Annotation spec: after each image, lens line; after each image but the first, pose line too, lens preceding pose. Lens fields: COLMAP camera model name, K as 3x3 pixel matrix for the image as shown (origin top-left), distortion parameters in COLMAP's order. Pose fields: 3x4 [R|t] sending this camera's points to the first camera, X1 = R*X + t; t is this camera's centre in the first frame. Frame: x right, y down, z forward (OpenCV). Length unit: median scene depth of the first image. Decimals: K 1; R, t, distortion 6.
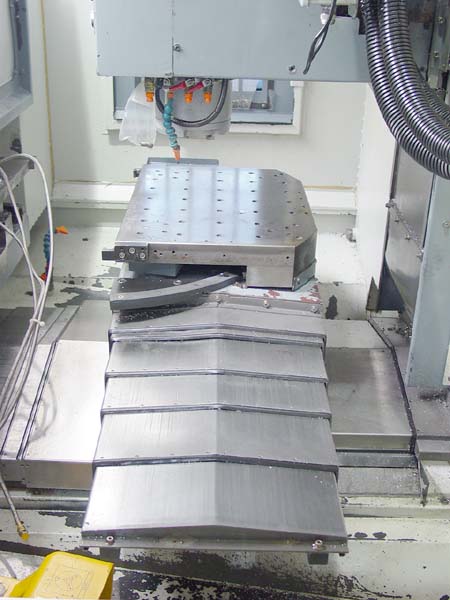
lens RADIAL K [[769.6, 0, 224.7], [0, 769.6, 298.5], [0, 0, 1]] dist [-0.056734, 0.000000]
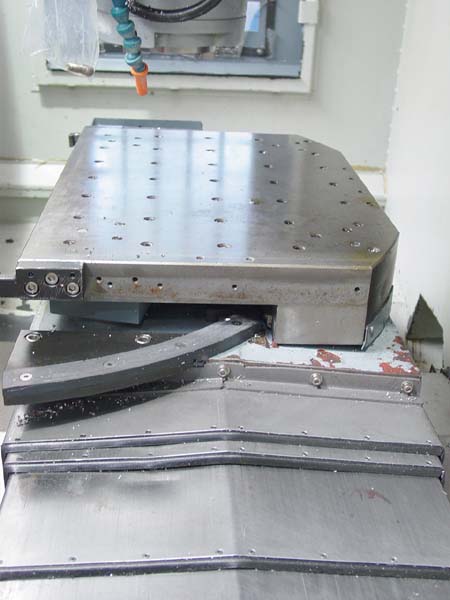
lens RADIAL K [[769.6, 0, 225.1], [0, 769.6, 301.8], [0, 0, 1]] dist [-0.056734, 0.000000]
pose [[0.998660, -0.008148, 0.051116, -0.032640], [0.007309, 0.999836, 0.016584, -0.053226], [-0.051242, -0.016188, 0.998555, 0.483774]]
